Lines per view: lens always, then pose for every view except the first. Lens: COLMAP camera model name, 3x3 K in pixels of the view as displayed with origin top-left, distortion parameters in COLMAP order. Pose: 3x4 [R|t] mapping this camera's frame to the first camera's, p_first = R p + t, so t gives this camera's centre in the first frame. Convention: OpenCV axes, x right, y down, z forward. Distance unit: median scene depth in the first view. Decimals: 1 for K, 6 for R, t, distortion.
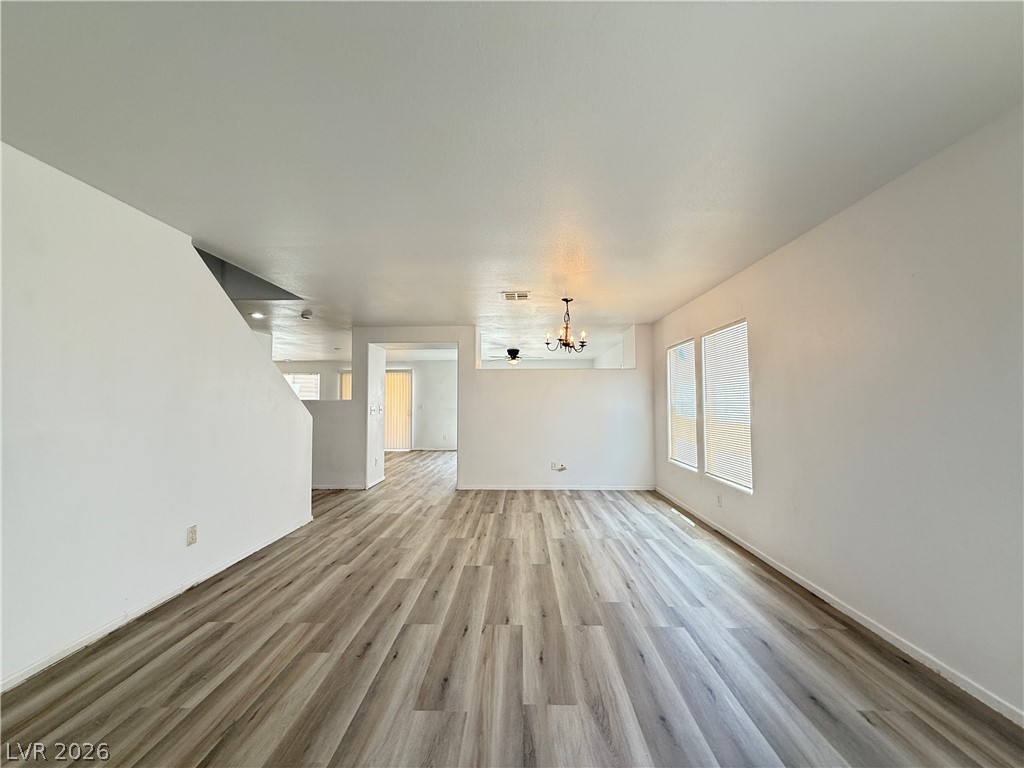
lens RADIAL K [[408.8, 0, 511.7], [0, 408.8, 383.6], [0, 0, 1]] dist [-0.001914, 0.001067]
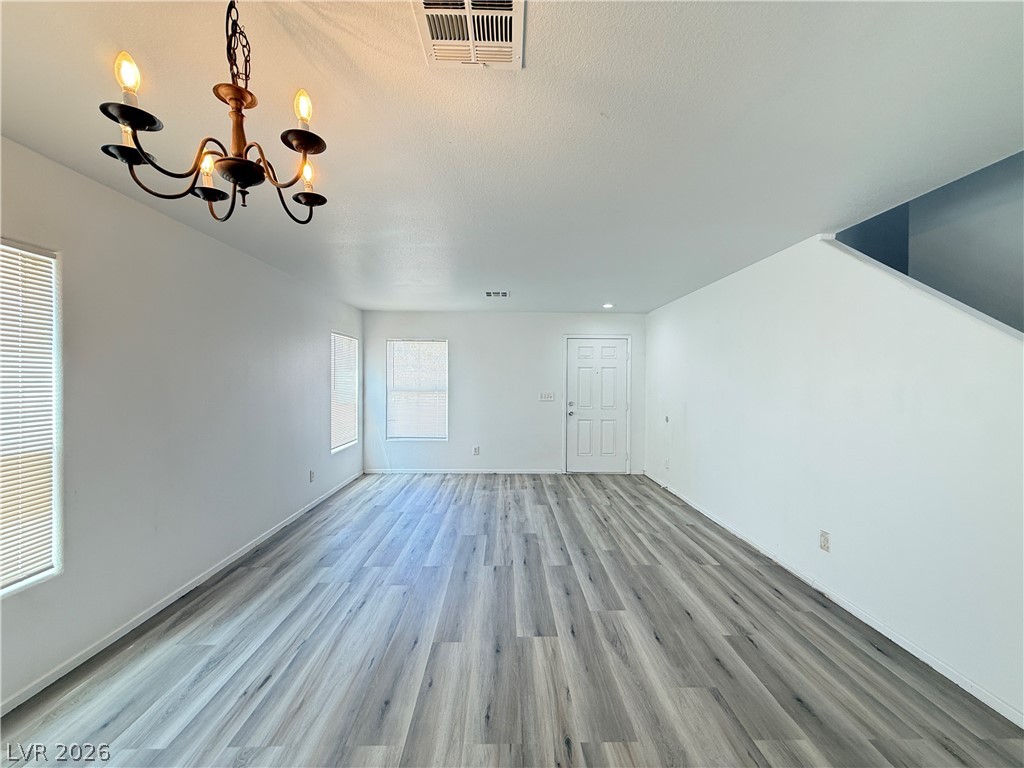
lens RADIAL K [[408.8, 0, 514.8], [0, 408.8, 382.6], [0, 0, 1]] dist [-0.001914, 0.001067]
pose [[-0.998820, -0.003296, -0.048458, -0.007106], [-0.001241, 0.999100, -0.042389, 0.044343], [0.048554, -0.042279, -0.997925, 2.067842]]
